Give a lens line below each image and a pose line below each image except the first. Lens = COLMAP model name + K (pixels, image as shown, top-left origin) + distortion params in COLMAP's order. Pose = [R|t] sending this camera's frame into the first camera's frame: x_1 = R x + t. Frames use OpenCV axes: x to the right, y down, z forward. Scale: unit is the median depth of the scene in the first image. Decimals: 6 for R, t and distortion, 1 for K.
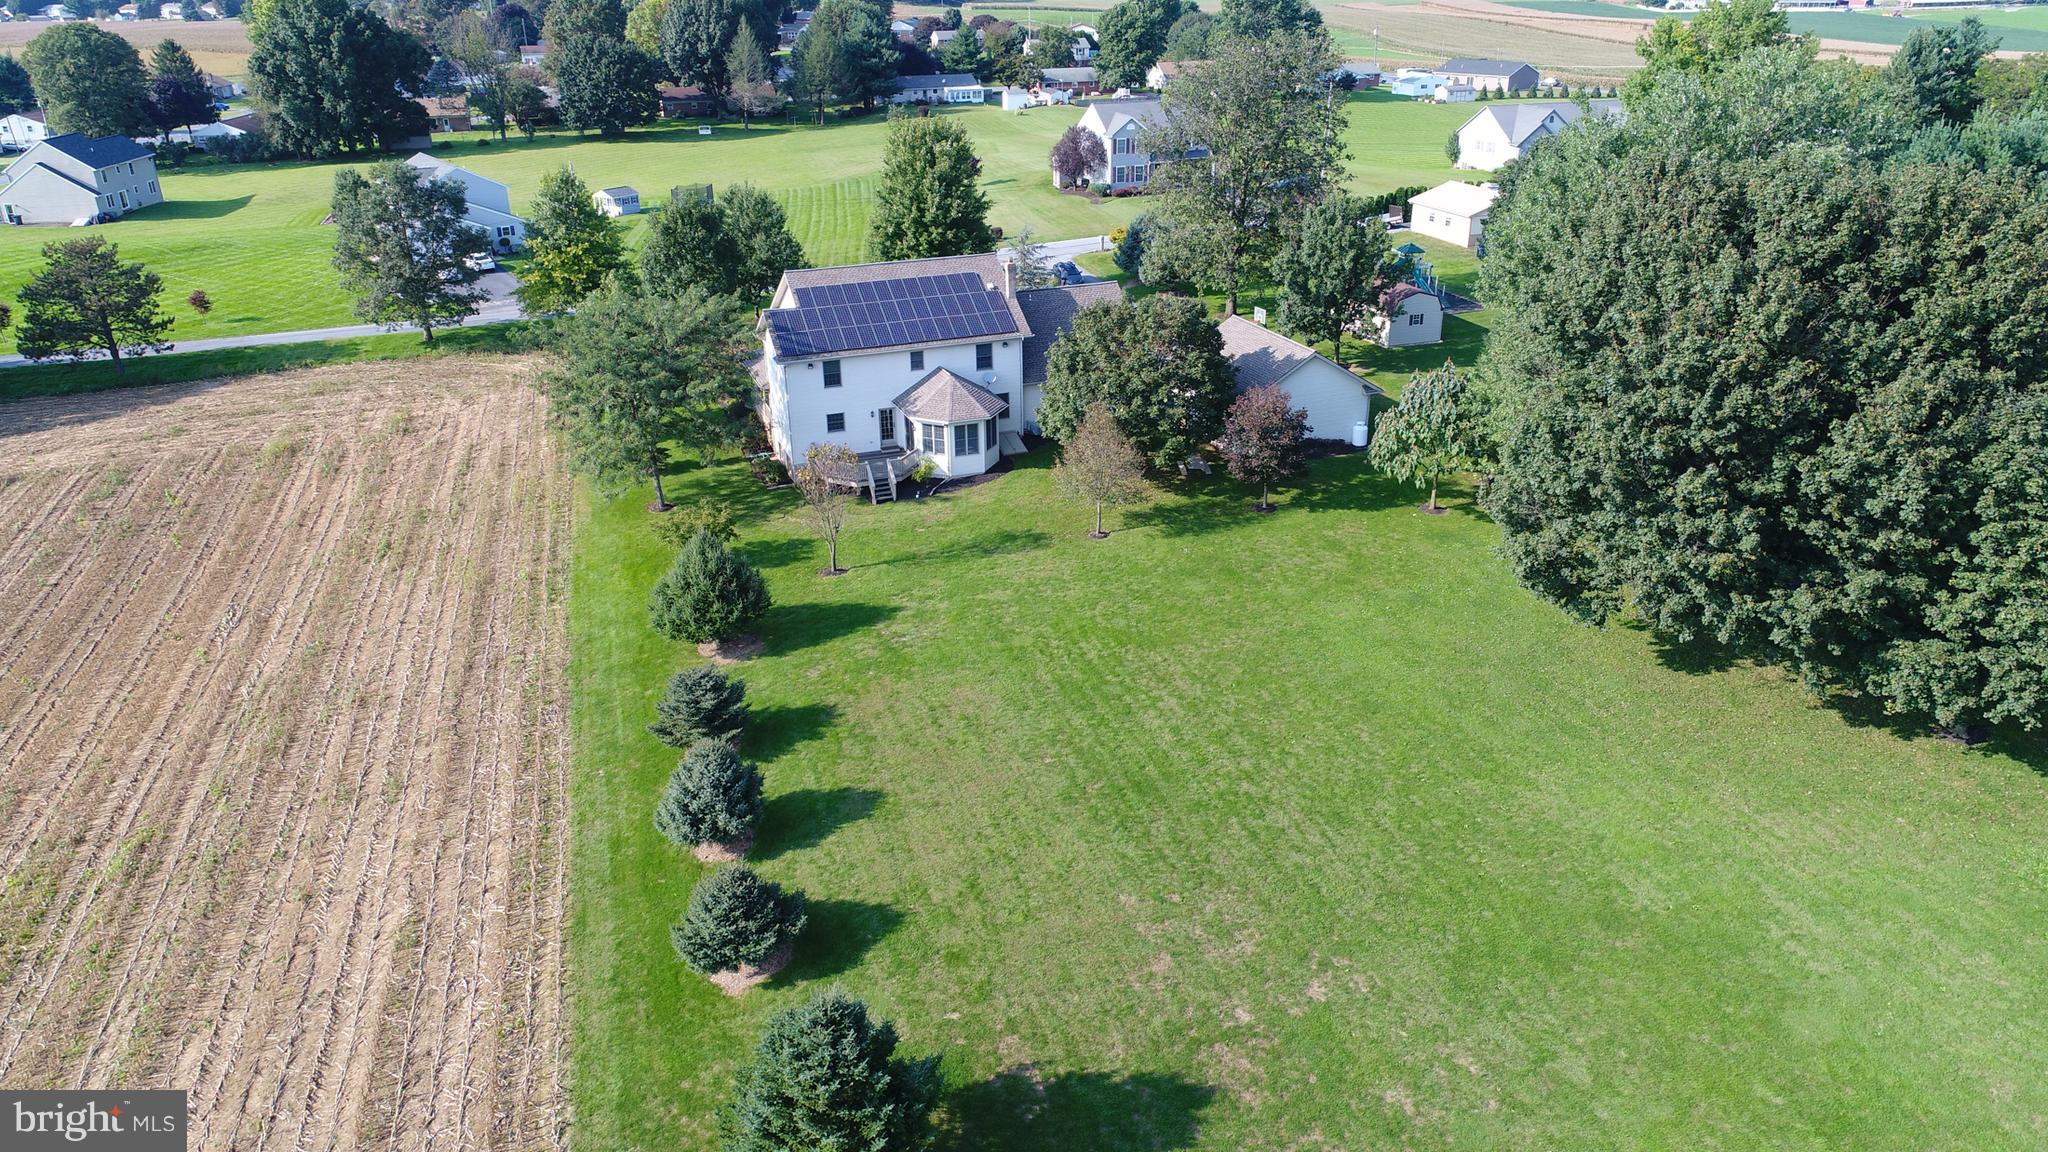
lens RADIAL K [[1366.2, 0, 1024.0], [0, 1366.2, 576.0], [0, 0, 1]] dist [-0.000339, 0.005623]
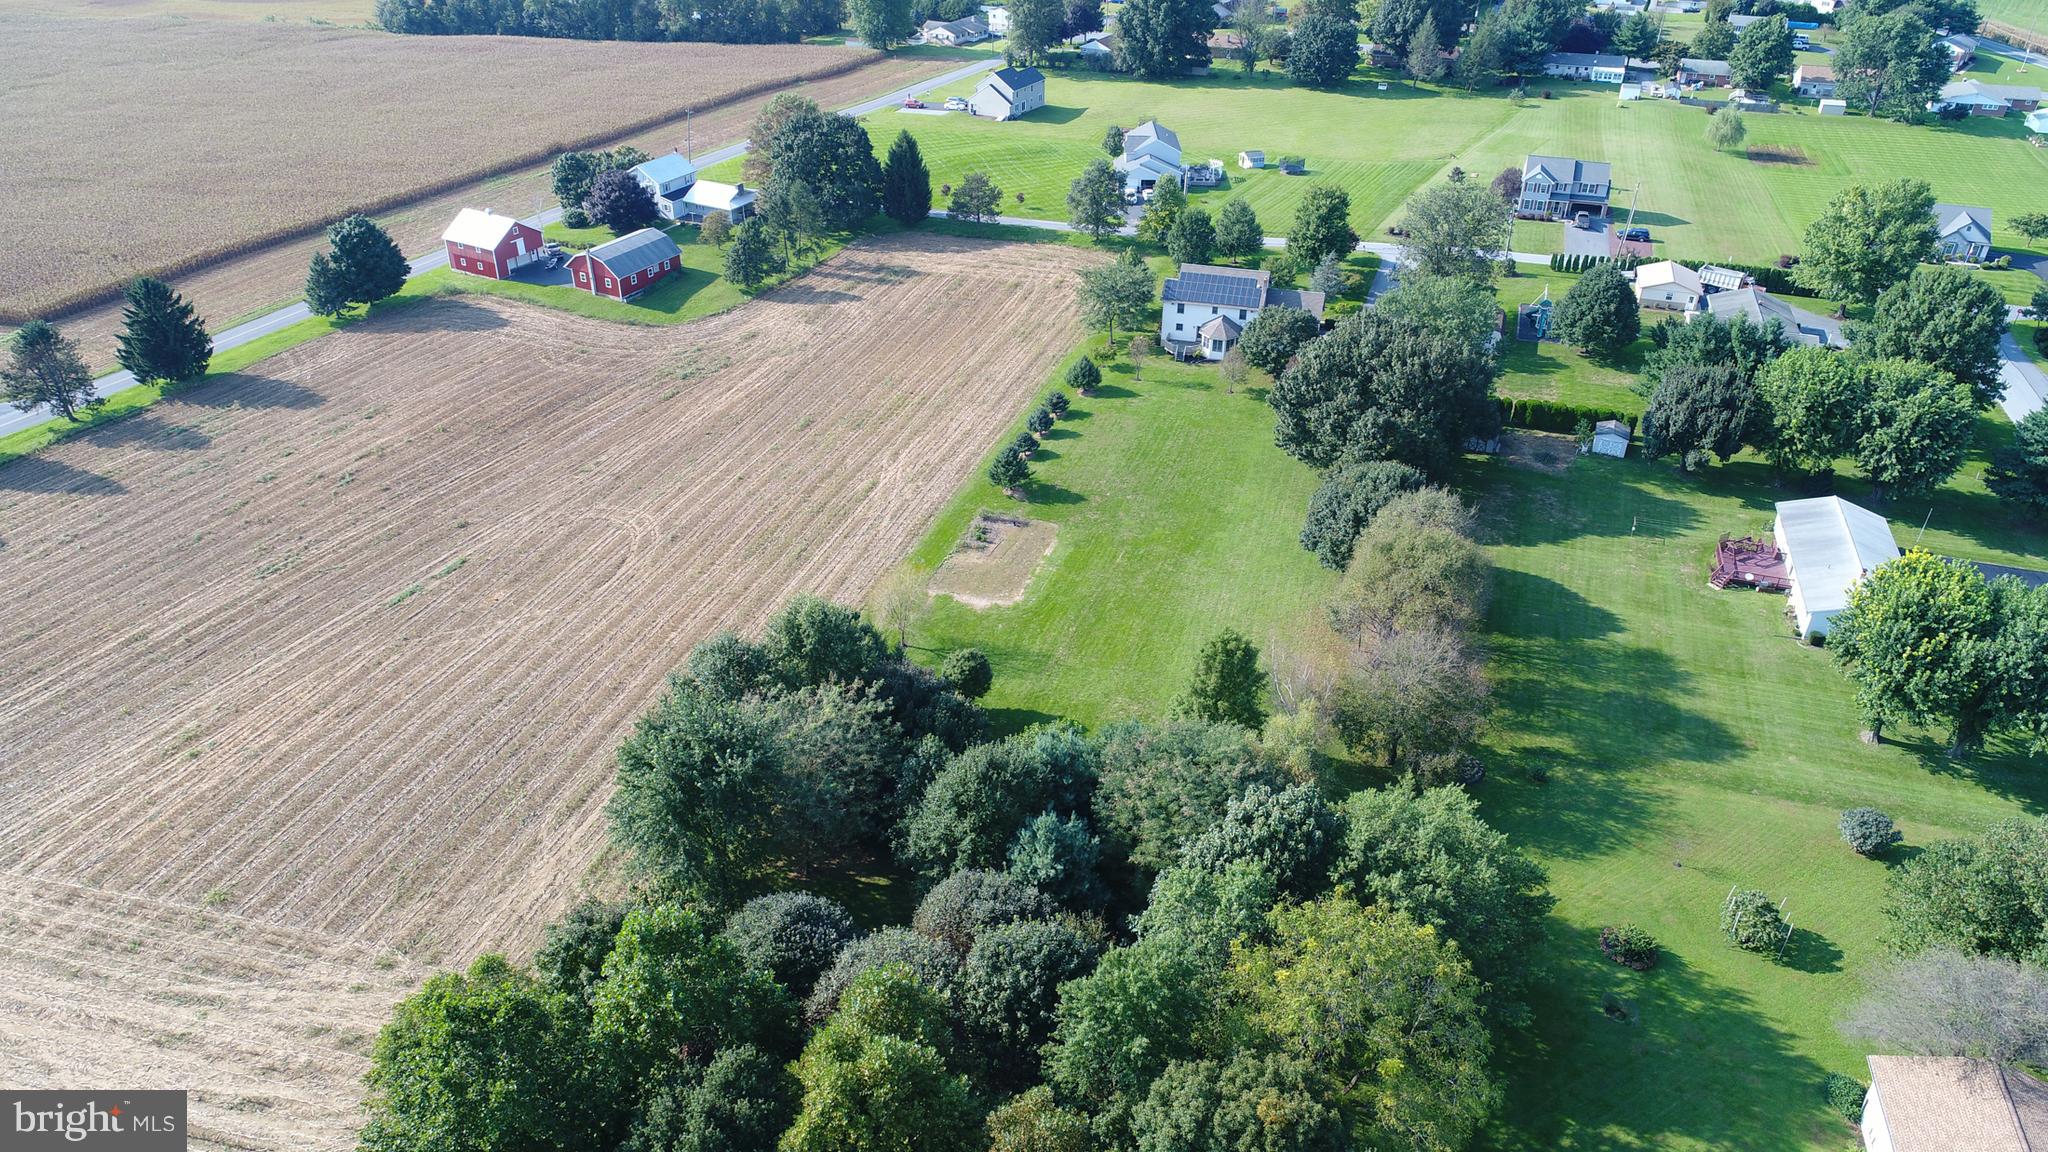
lens RADIAL K [[1366.2, 0, 1024.0], [0, 1366.2, 576.0], [0, 0, 1]] dist [-0.000339, 0.005623]
pose [[0.810174, 0.324934, -0.487890, 0.890515], [-0.256906, 0.944937, 0.202717, -0.099284], [0.526895, -0.038894, 0.849040, -1.172256]]
